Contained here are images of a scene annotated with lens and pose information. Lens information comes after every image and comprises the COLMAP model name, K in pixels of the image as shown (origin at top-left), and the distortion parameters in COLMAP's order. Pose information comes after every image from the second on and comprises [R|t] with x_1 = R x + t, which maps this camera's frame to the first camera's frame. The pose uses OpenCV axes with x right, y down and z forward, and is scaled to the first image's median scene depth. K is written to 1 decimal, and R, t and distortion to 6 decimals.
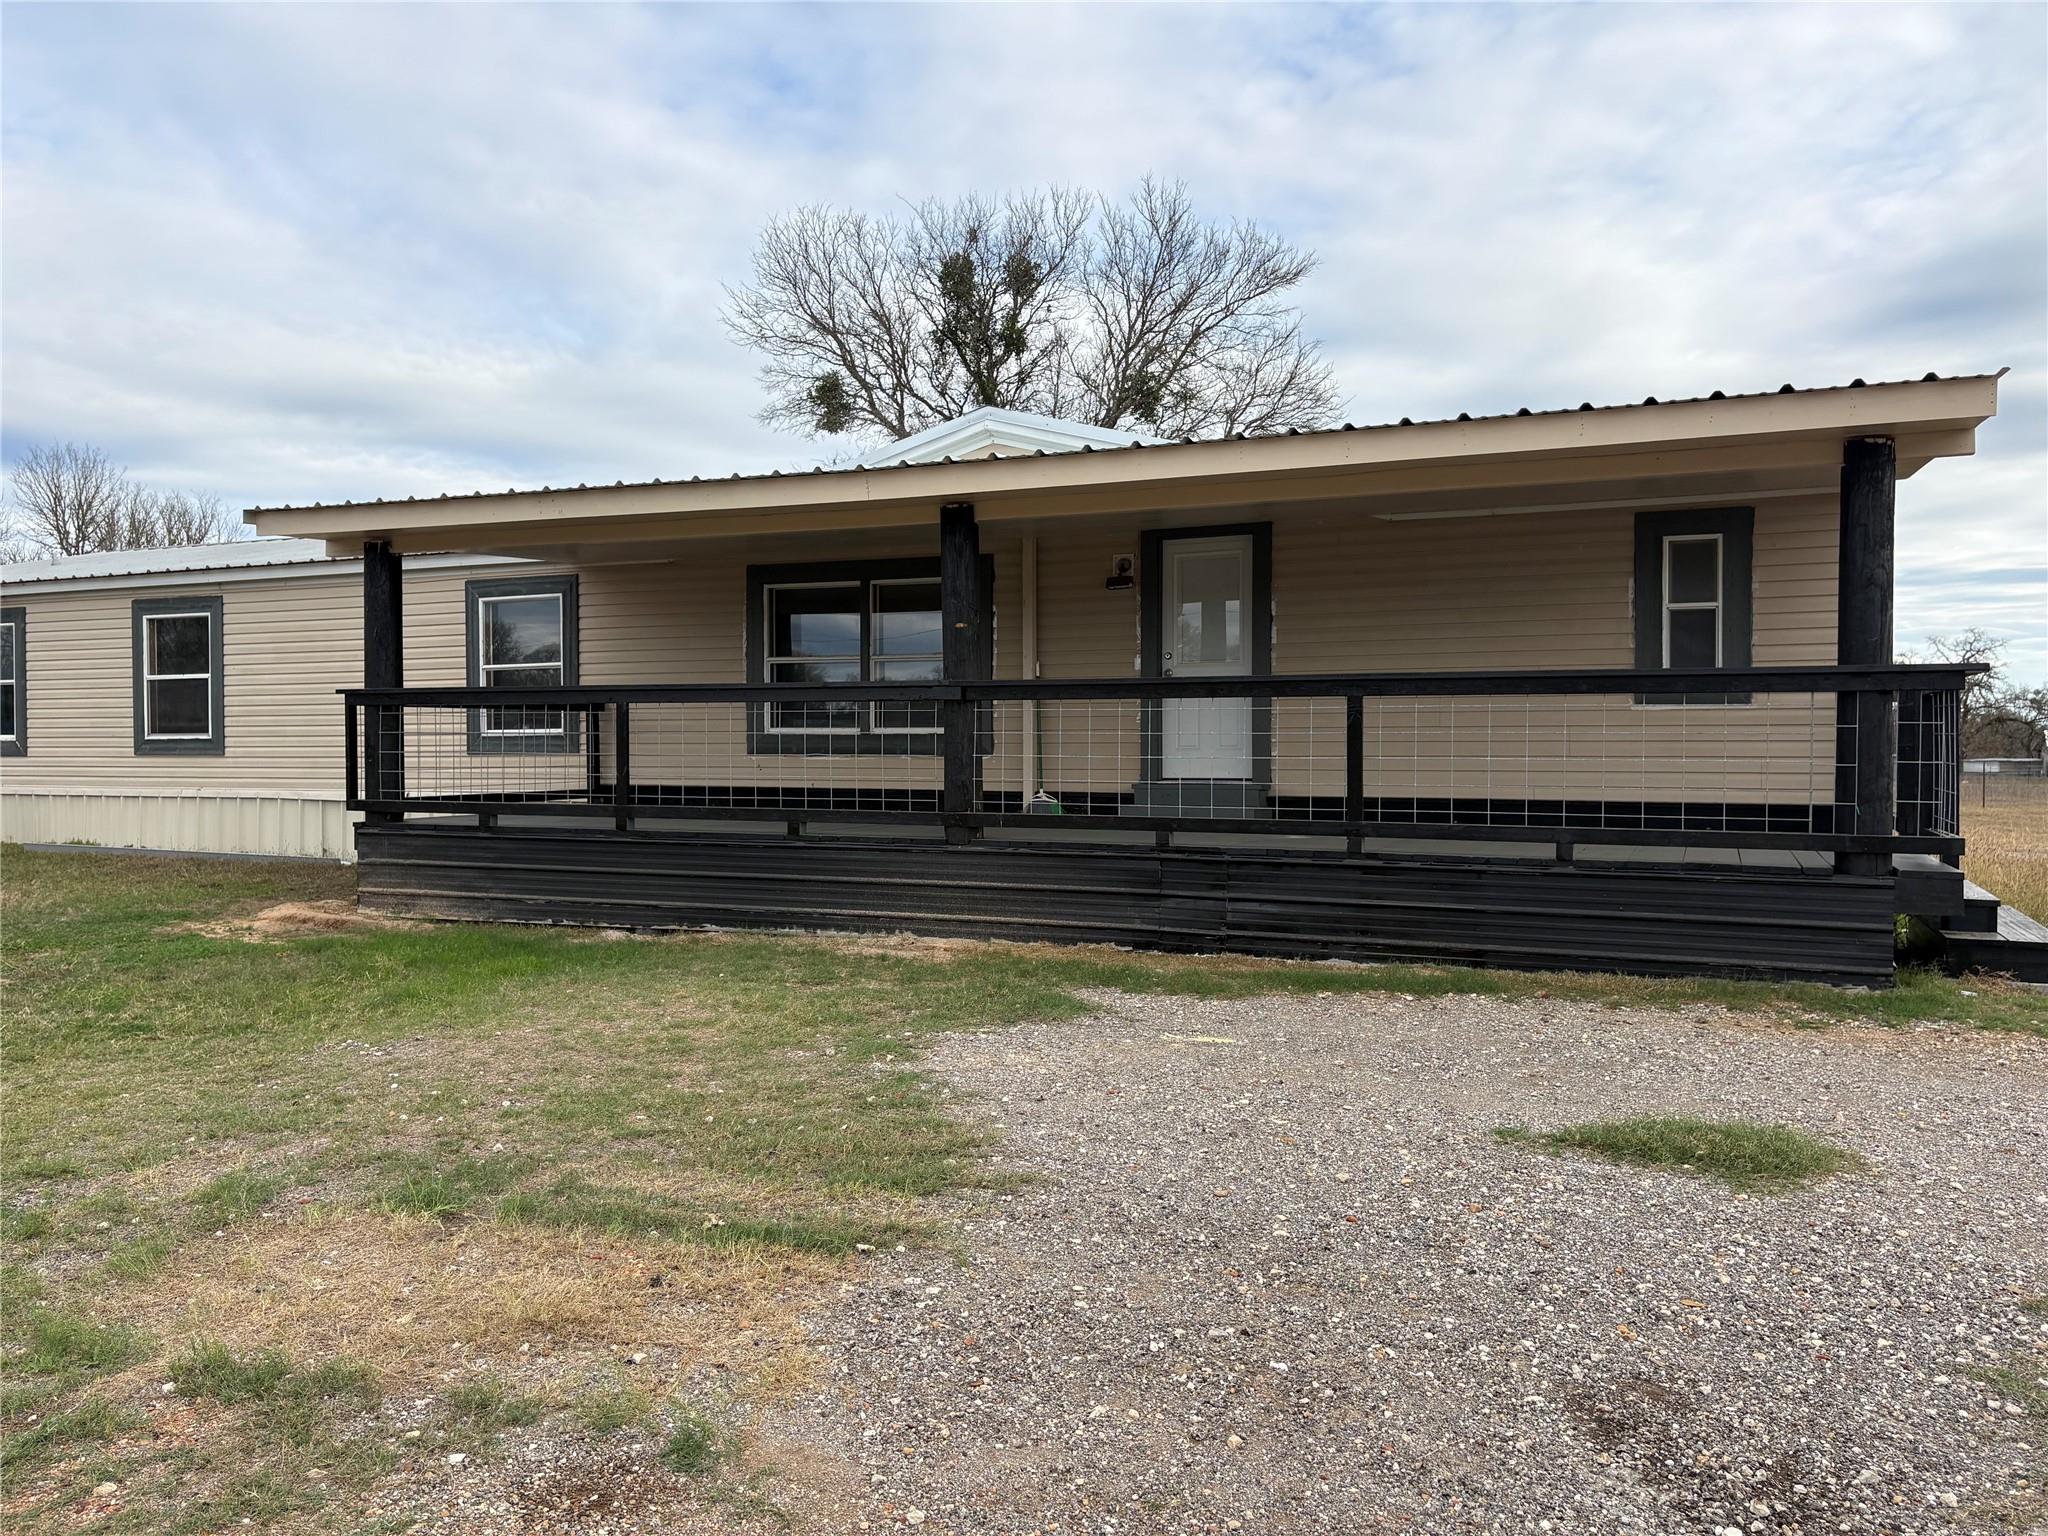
lens RADIAL K [[1548.5, 0, 1023.4], [0, 1548.5, 755.2], [0, 0, 1]] dist [-0.004508, 0.001696]
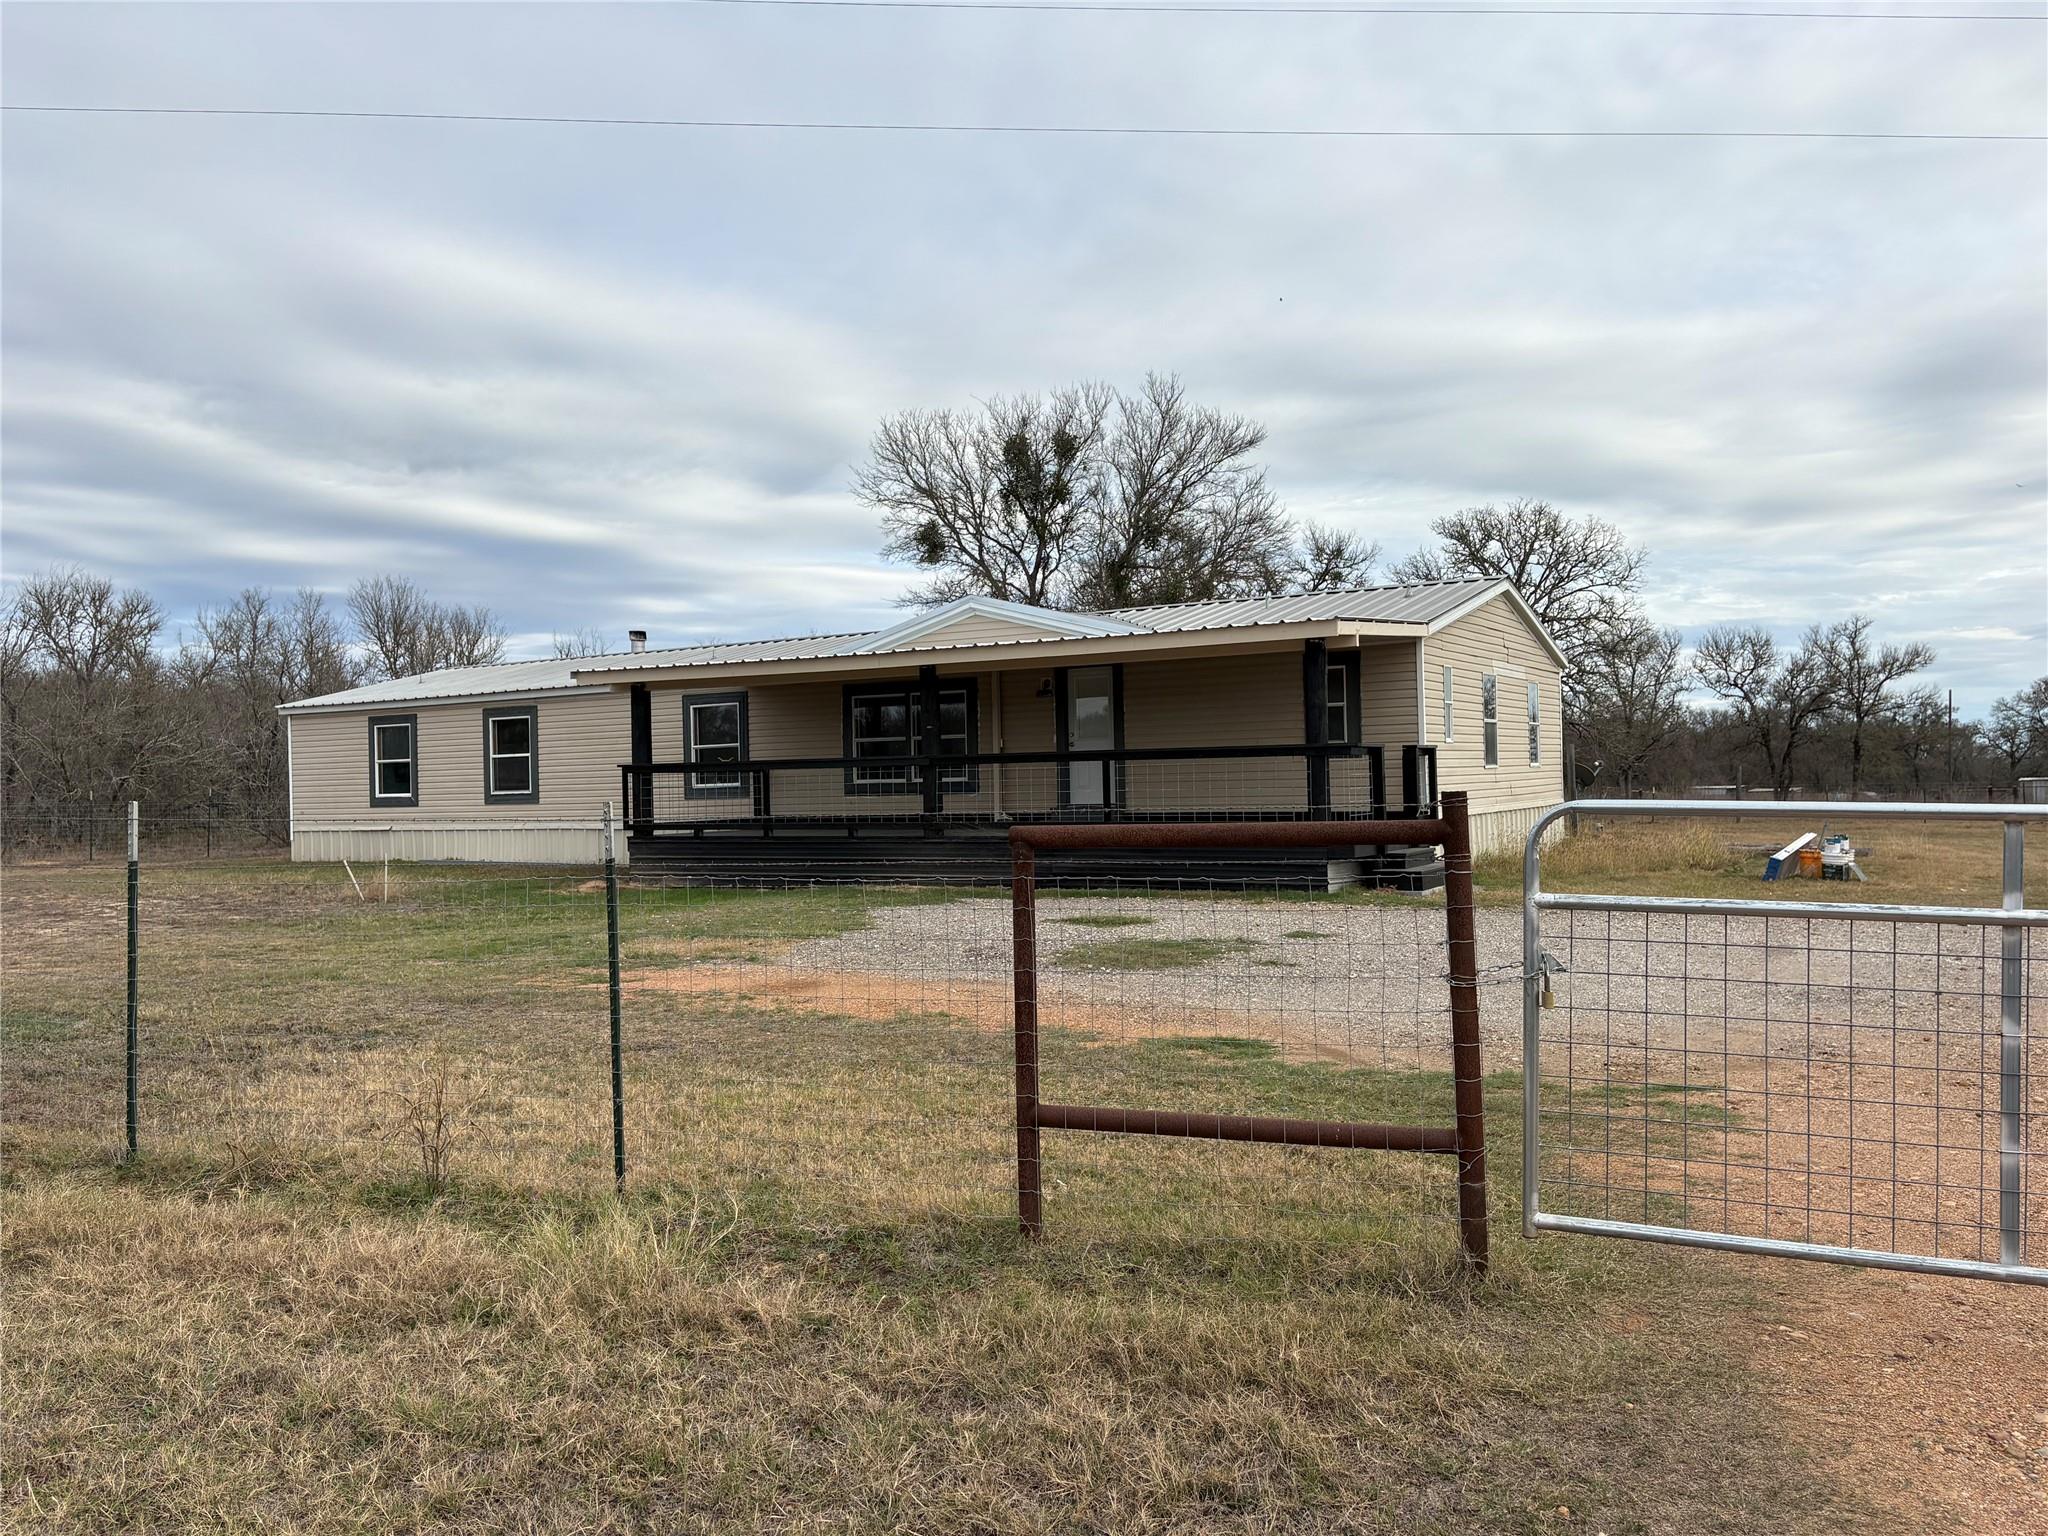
lens RADIAL K [[1549.7, 0, 1020.8], [0, 1549.7, 771.9], [0, 0, 1]] dist [0.070908, -0.072828]
pose [[0.991922, -0.021721, -0.124979, 0.197728], [0.019763, 0.999662, -0.016888, 0.004982], [0.125303, 0.014281, 0.992016, -0.582019]]
